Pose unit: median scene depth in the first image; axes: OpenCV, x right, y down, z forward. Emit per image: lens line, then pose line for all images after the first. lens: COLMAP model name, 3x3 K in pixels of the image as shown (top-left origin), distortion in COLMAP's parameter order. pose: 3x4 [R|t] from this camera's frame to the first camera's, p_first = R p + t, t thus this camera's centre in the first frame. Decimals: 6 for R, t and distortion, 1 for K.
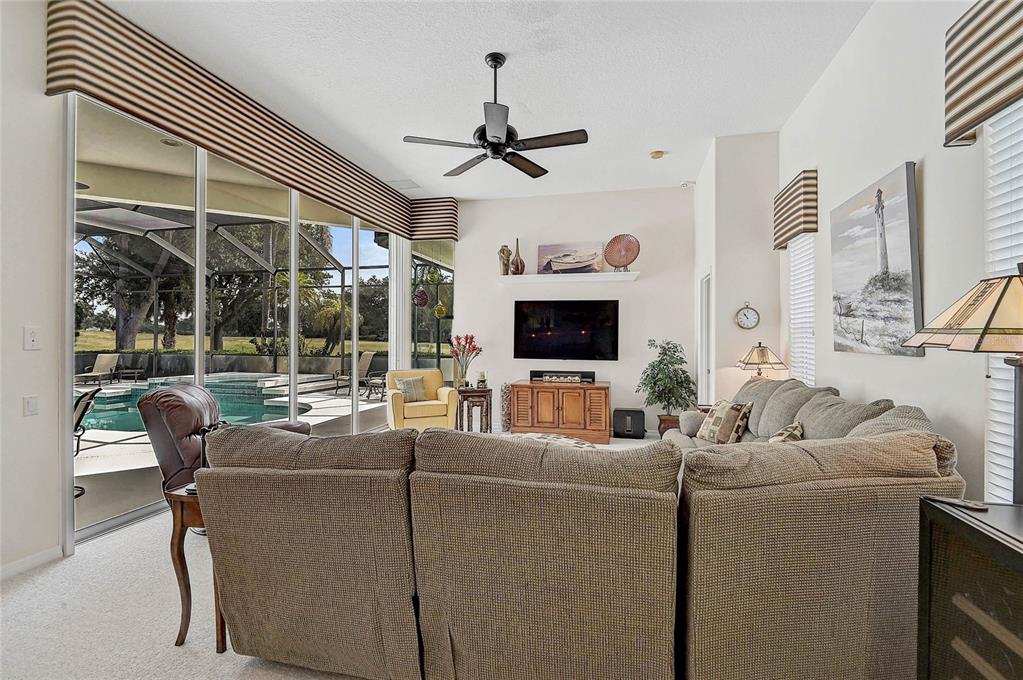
lens RADIAL K [[476.2, 0, 512.2], [0, 476.2, 333.9], [0, 0, 1]] dist [-0.003075, -0.001618]
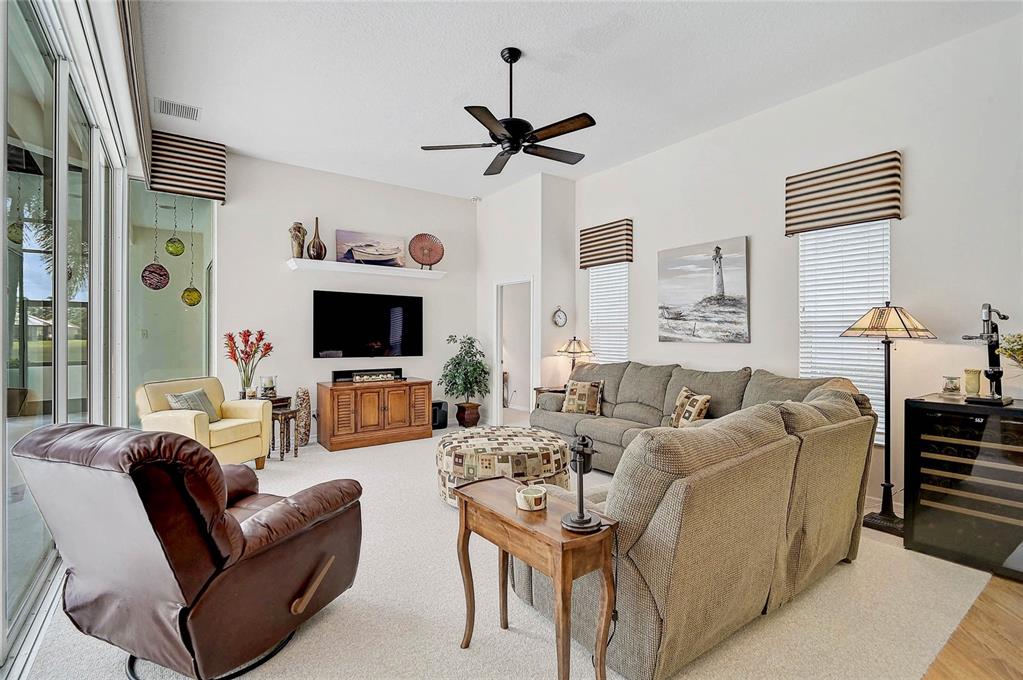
lens RADIAL K [[476.2, 0, 512.2], [0, 476.2, 333.9], [0, 0, 1]] dist [-0.003075, -0.001618]
pose [[0.649748, -0.001378, 0.760149, -0.439297], [-0.004245, 0.999976, 0.005441, 0.002342], [-0.760138, -0.006763, 0.649727, 0.190280]]
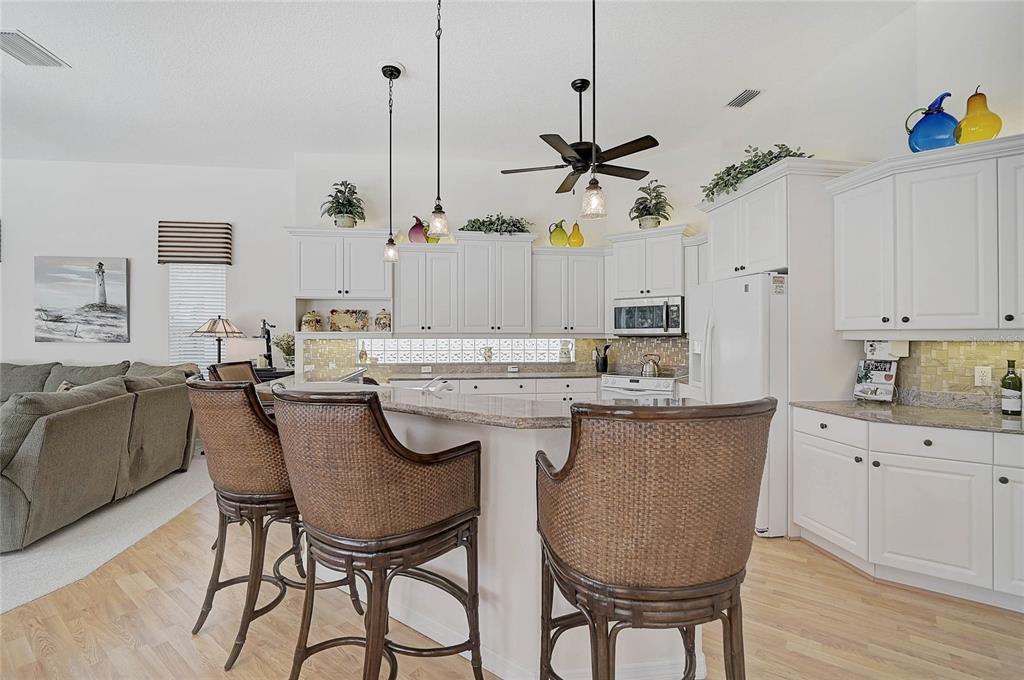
lens RADIAL K [[476.7, 0, 512.7], [0, 476.7, 333.9], [0, 0, 1]] dist [-0.003075, -0.001618]
pose [[-0.362408, -0.001614, 0.932018, -0.784467], [-0.007935, 0.999968, -0.001353, -0.001912], [-0.931986, -0.007886, -0.362409, 0.027921]]
